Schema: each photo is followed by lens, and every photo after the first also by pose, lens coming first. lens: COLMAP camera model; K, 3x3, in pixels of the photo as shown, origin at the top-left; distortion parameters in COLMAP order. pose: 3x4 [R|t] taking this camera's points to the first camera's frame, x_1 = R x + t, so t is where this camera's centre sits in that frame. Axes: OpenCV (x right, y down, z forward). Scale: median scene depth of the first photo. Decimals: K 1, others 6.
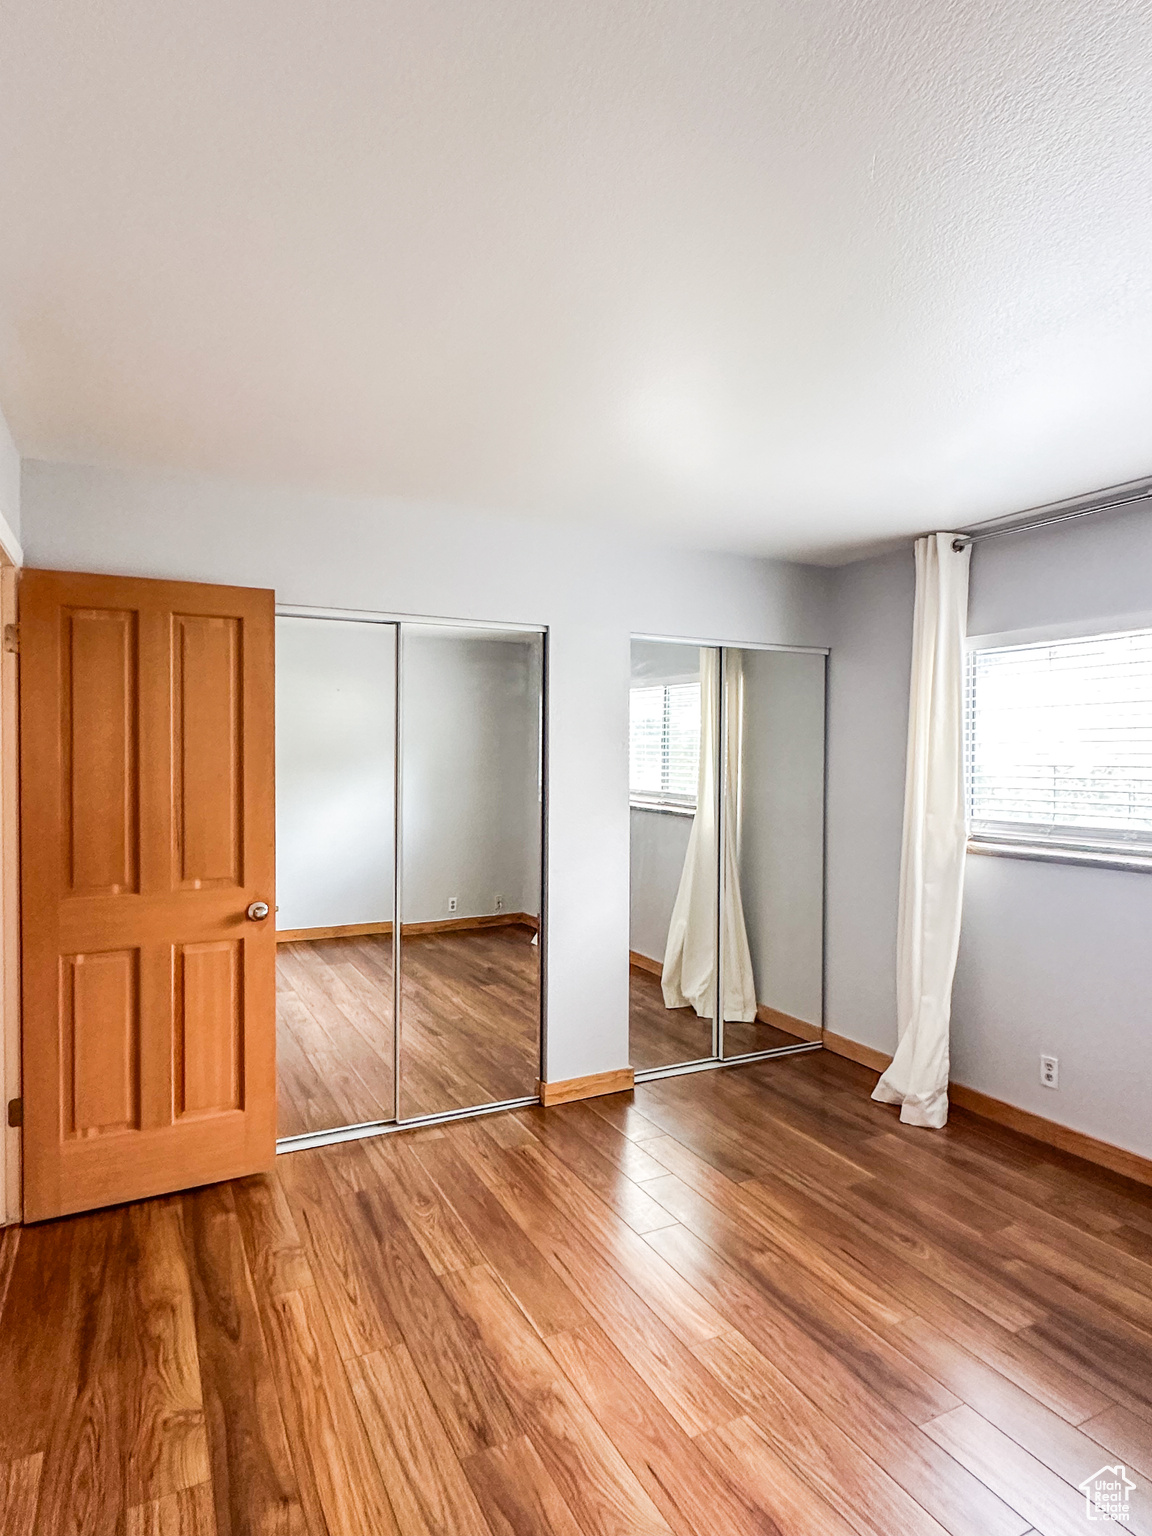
lens RADIAL K [[865.1, 0, 568.9], [0, 865.1, 767.5], [0, 0, 1]] dist [-0.003439, 0.000187]
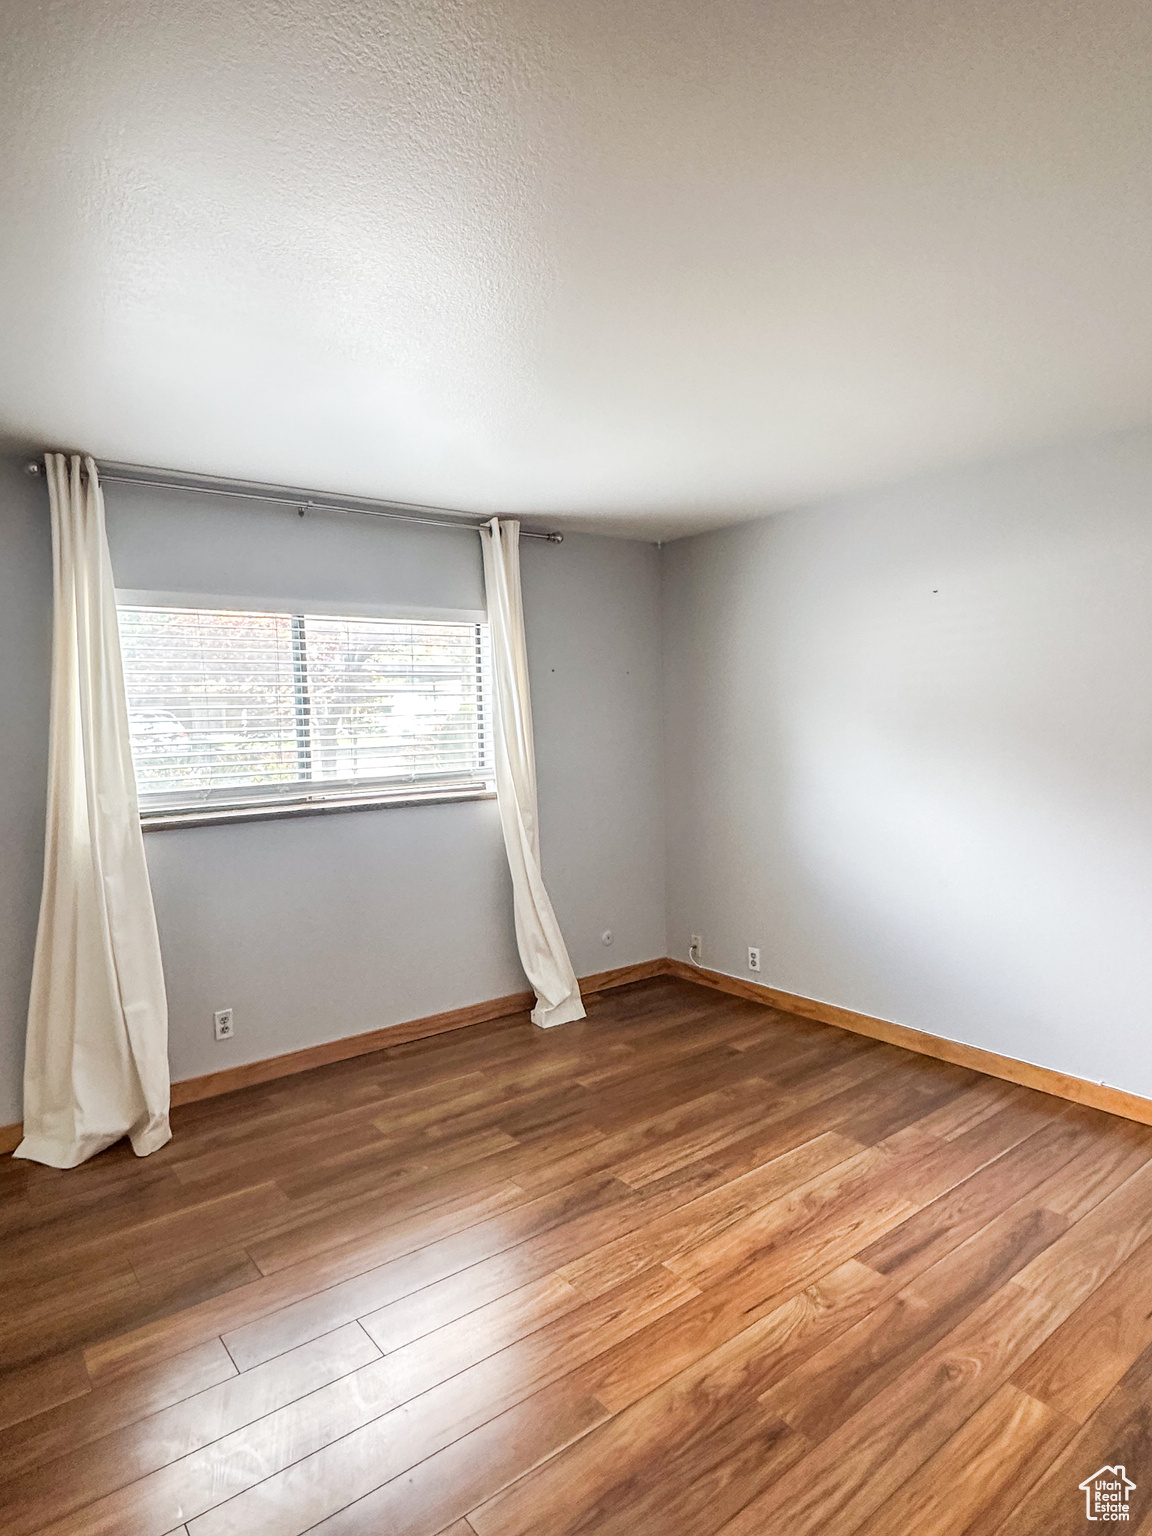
lens RADIAL K [[865.1, 0, 568.9], [0, 865.1, 767.5], [0, 0, 1]] dist [-0.003439, 0.000187]
pose [[-0.191753, -0.056951, 0.979789, -0.868383], [0.034608, 0.997302, 0.064742, -0.018336], [-0.980833, 0.046323, -0.189264, 1.266547]]
